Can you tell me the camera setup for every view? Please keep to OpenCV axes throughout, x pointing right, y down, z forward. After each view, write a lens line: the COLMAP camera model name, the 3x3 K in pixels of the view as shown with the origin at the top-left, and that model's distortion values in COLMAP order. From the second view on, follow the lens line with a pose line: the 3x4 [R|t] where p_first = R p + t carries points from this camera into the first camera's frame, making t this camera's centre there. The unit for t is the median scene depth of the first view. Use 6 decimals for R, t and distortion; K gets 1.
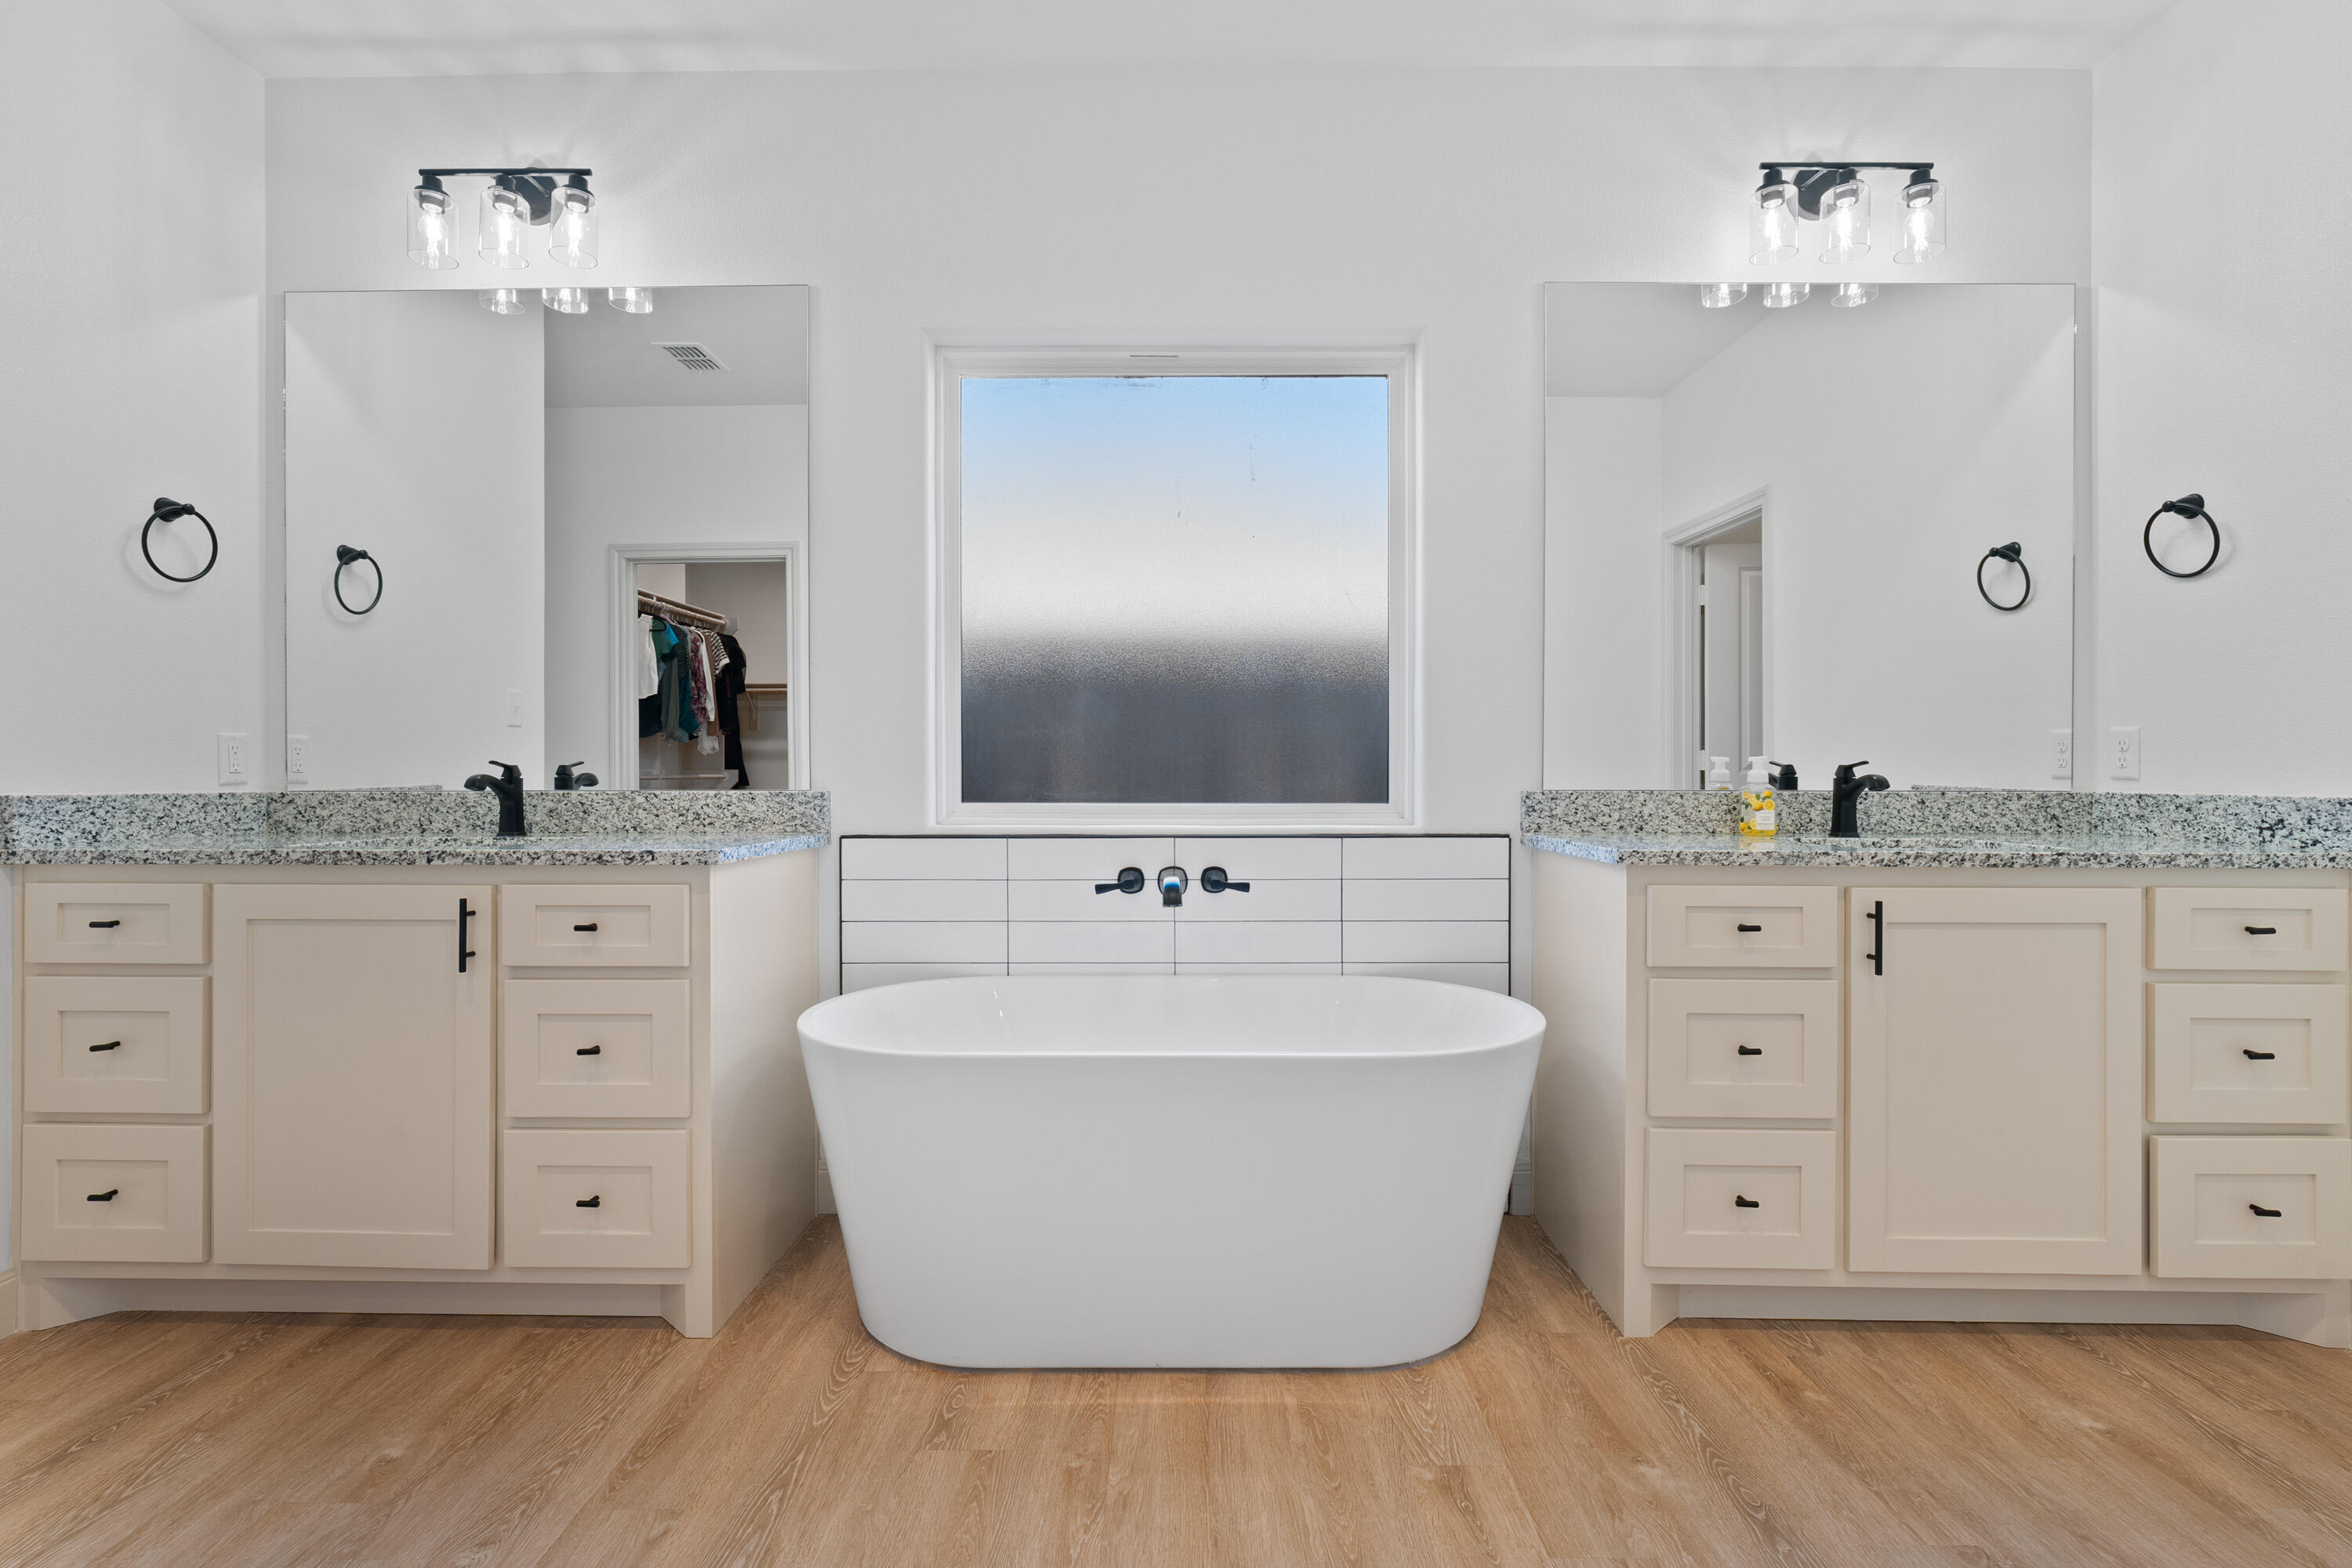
lens RADIAL K [[1036.0, 0, 1184.8], [0, 1036.0, 782.8], [0, 0, 1]] dist [-0.010498, 0.000510]
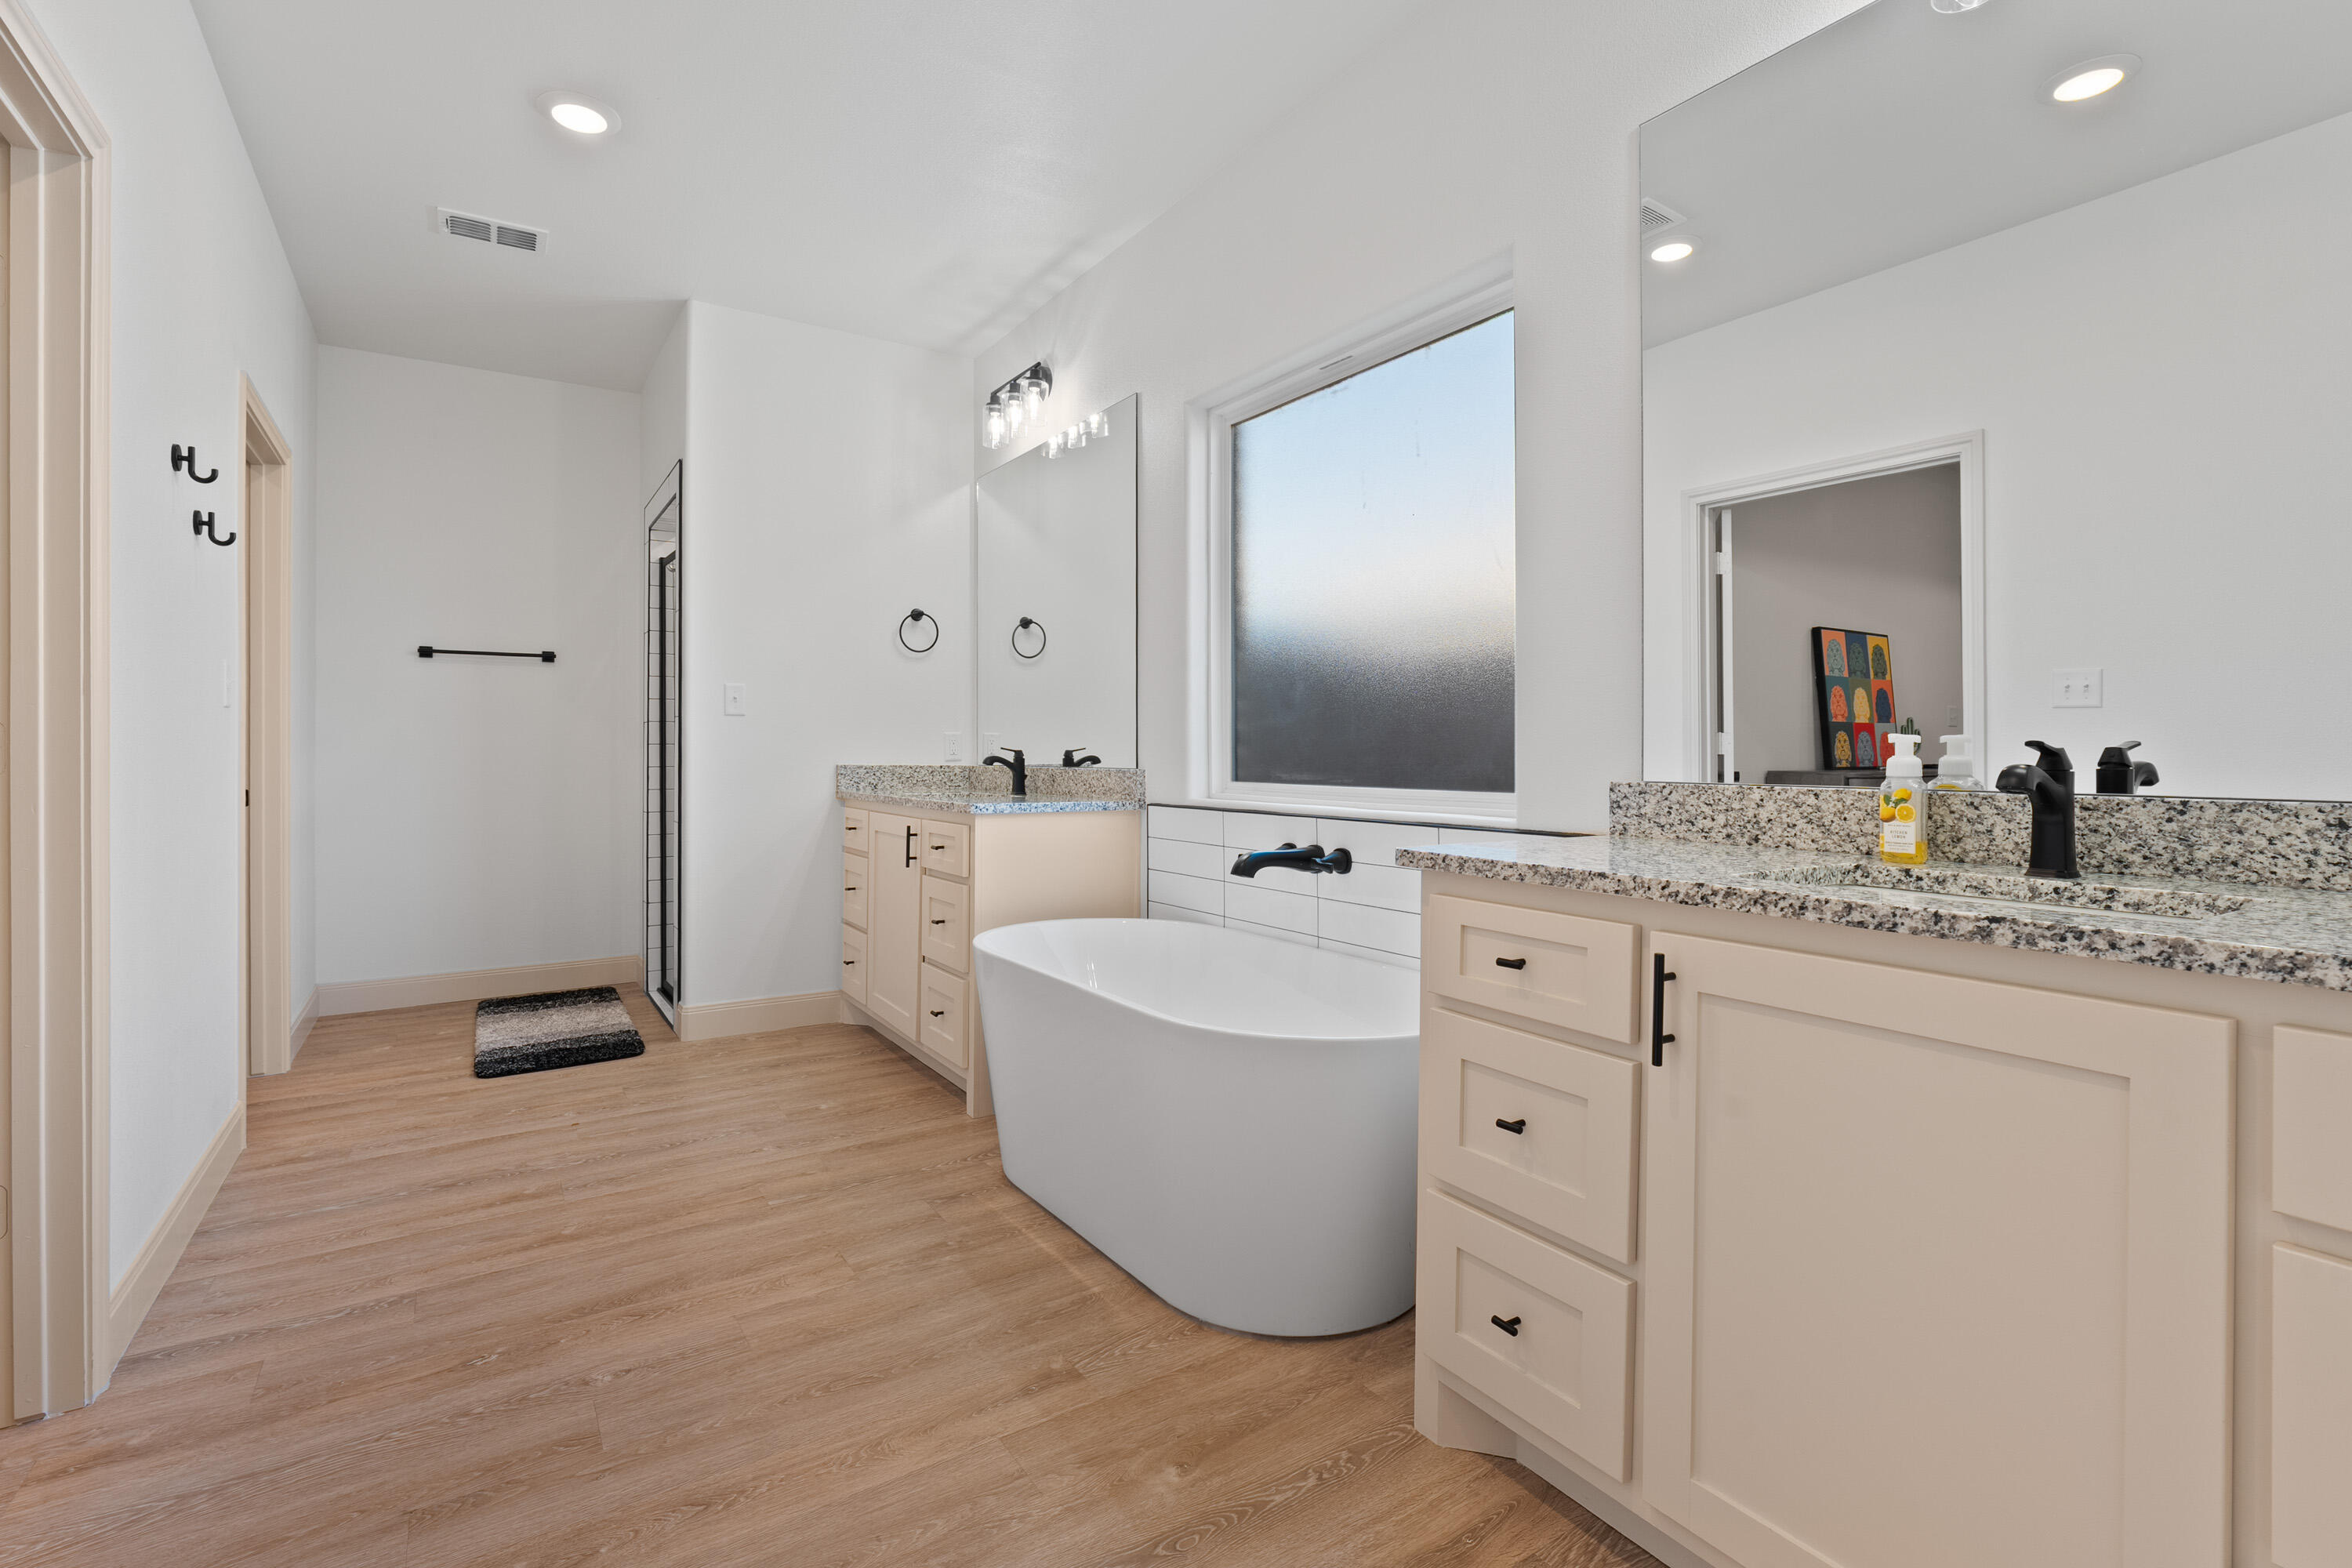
lens RADIAL K [[1036.0, 0, 1163.9], [0, 1036.0, 764.6], [0, 0, 1]] dist [-0.010498, 0.000510]
pose [[0.569250, 0.010534, -0.822097, 0.875036], [-0.013975, 0.999897, 0.003136, -0.003283], [0.822046, 0.009704, 0.569339, 0.305681]]
